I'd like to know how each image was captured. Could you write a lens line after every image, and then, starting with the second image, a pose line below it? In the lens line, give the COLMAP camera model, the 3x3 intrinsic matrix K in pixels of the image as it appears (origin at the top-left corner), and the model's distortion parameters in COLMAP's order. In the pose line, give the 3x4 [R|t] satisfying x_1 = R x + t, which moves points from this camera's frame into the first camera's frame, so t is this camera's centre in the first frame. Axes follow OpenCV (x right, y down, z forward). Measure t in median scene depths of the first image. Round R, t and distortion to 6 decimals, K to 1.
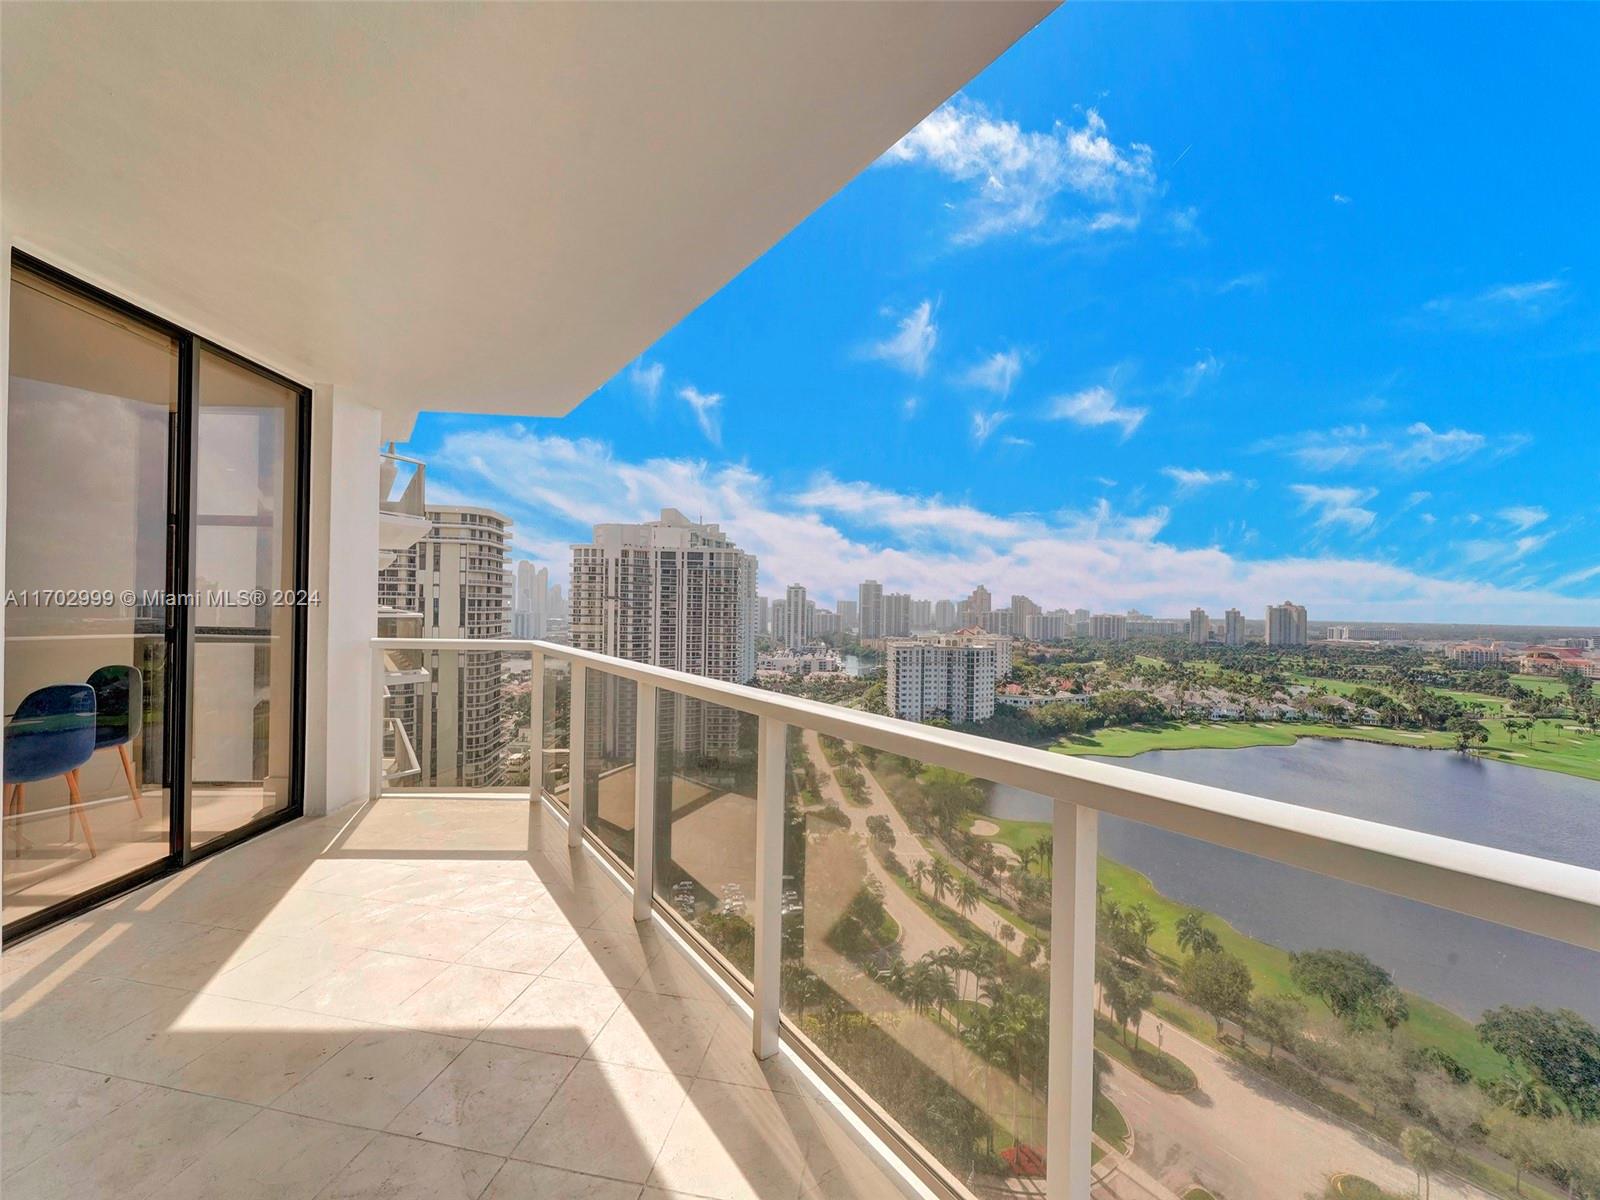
lens RADIAL K [[645.5, 0, 800.3], [0, 645.5, 607.4], [0, 0, 1]] dist [0.006472, -0.001745]
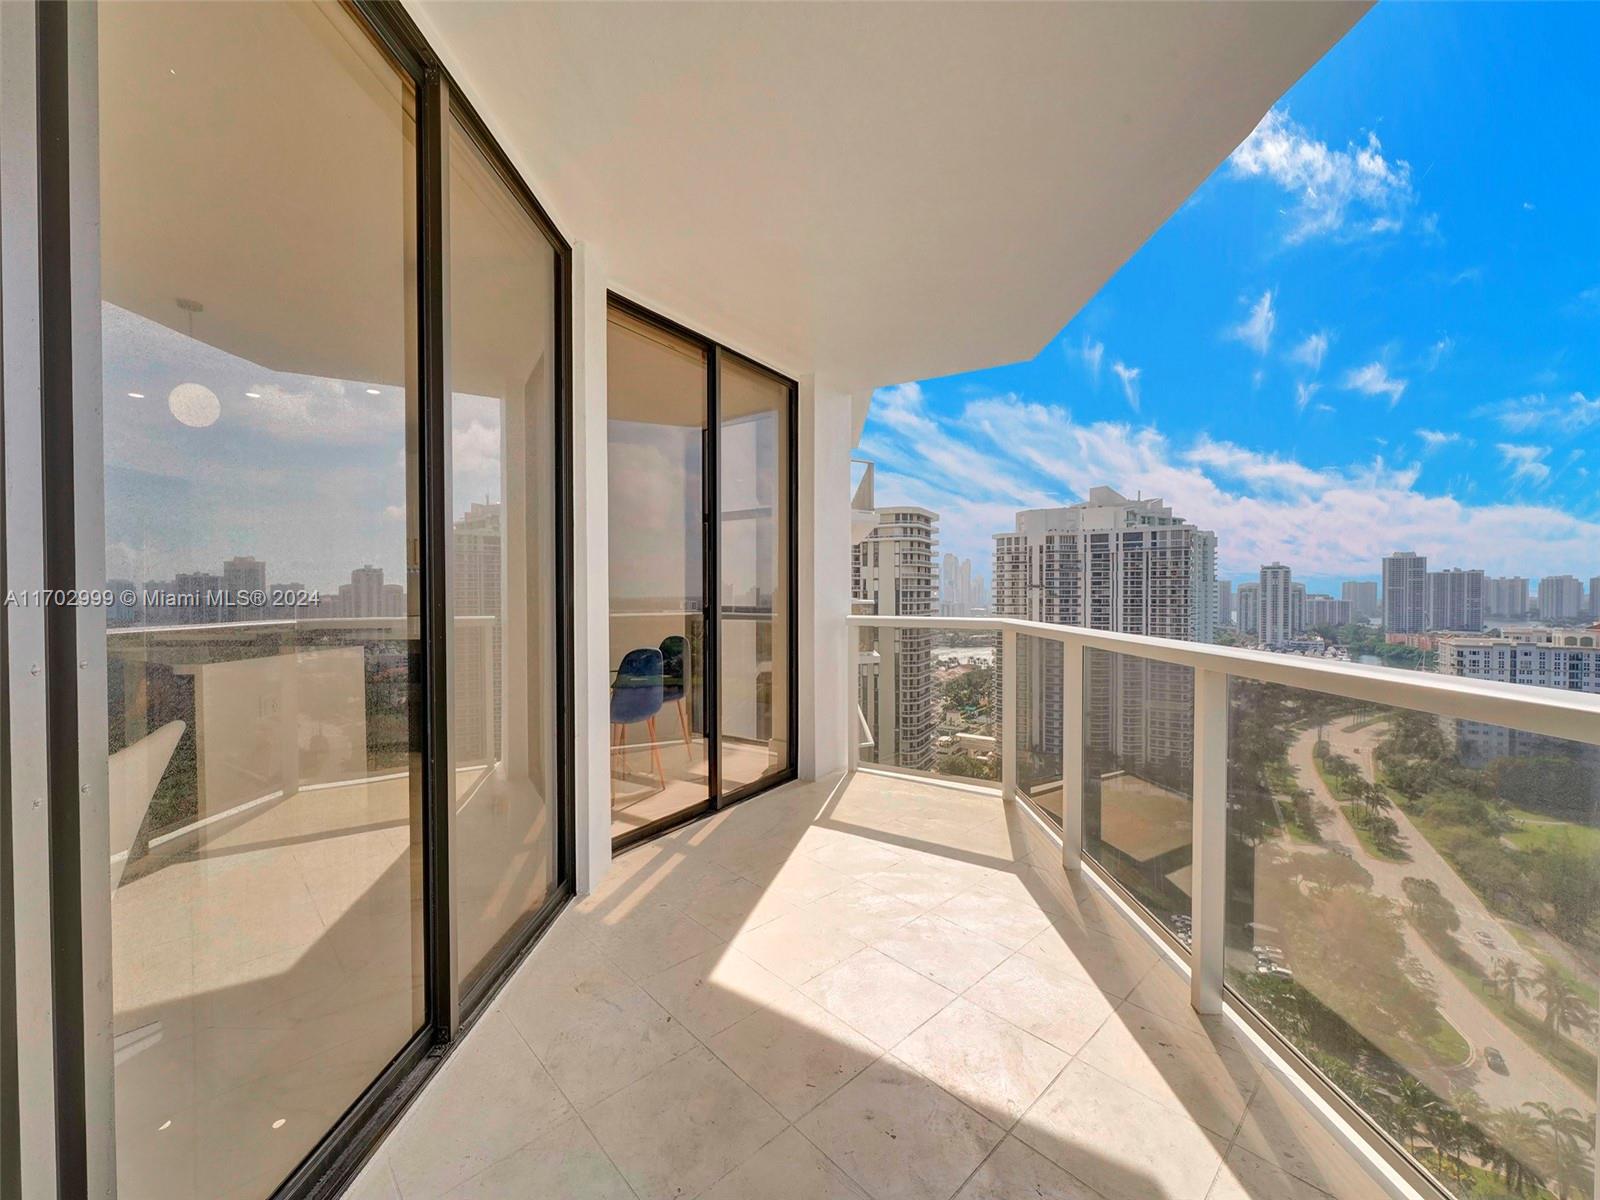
lens RADIAL K [[645.5, 0, 797.6], [0, 645.5, 600.0], [0, 0, 1]] dist [0.006472, -0.001745]
pose [[0.807914, -0.014932, -0.589111, -0.118440], [0.016289, 0.999863, -0.003005, 0.025366], [0.589075, -0.007168, 0.808047, 0.122724]]
